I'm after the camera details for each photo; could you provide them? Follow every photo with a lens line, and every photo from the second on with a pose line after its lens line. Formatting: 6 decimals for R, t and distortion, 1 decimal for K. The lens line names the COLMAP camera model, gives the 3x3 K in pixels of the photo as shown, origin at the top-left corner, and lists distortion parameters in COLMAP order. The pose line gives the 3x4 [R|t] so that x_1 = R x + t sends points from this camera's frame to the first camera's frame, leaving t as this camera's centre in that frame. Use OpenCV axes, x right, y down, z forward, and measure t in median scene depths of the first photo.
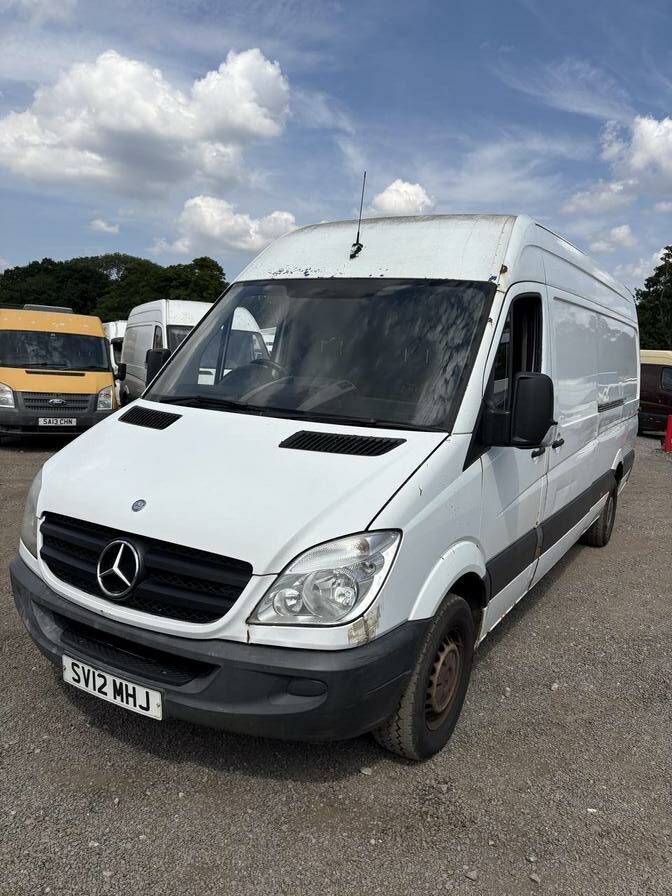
lens RADIAL K [[712.6, 0, 332.3], [0, 712.6, 448.1], [0, 0, 1]] dist [0.017607, 0.001770]
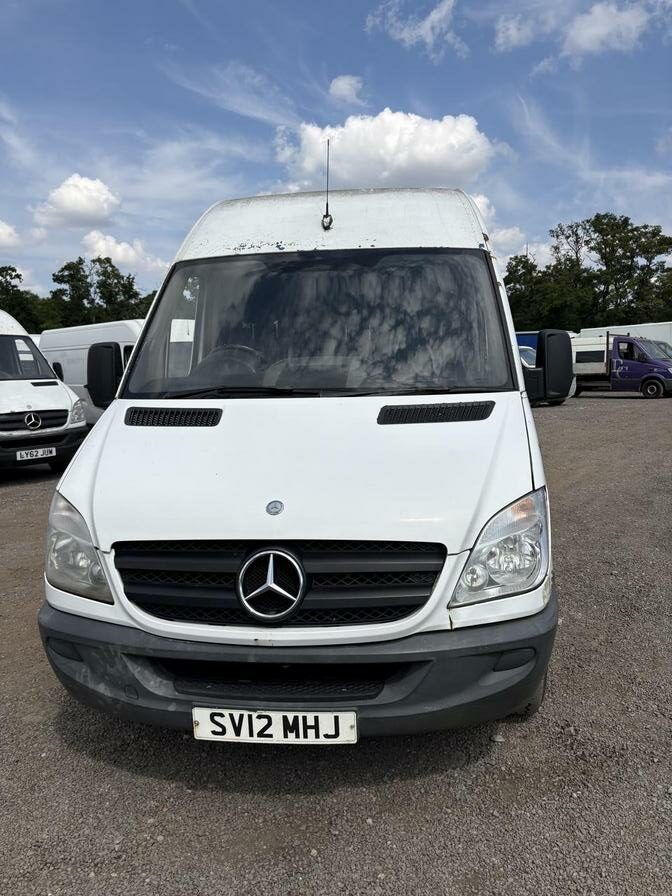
lens RADIAL K [[712.6, 0, 332.3], [0, 712.6, 448.1], [0, 0, 1]] dist [0.017607, 0.001770]
pose [[0.899857, -0.131817, 0.415791, -0.502723], [0.132549, 0.990802, 0.027246, -0.003951], [-0.415558, 0.030595, 0.909052, 0.178313]]
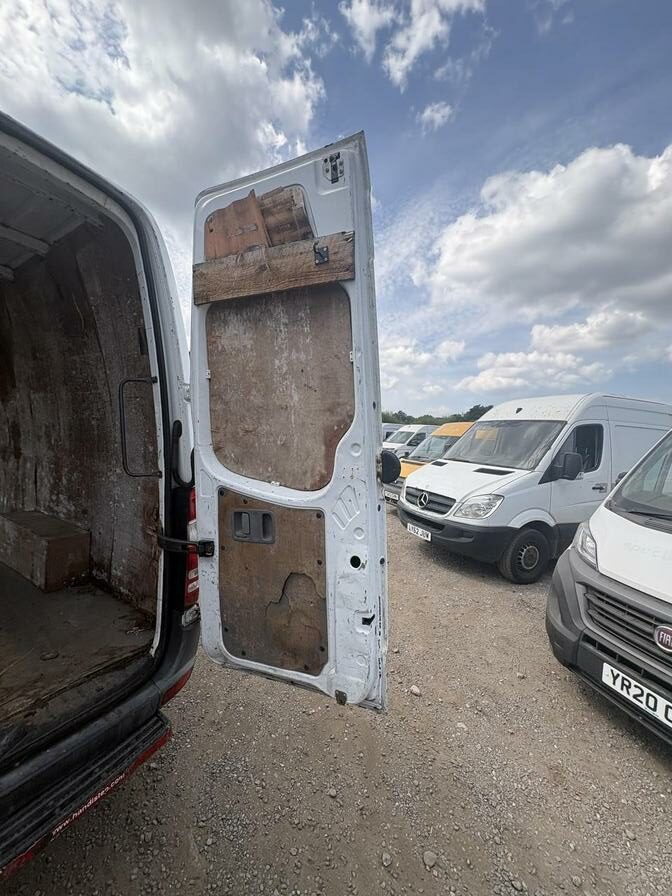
lens RADIAL K [[357.1, 0, 332.1], [0, 357.1, 446.1], [0, 0, 1]] dist [-0.000861, 0.000509]
pose [[0.806583, 0.017768, -0.590853, 0.370119], [-0.106556, 0.987545, -0.115765, 0.140553], [0.581437, 0.156333, 0.798430, -0.722174]]
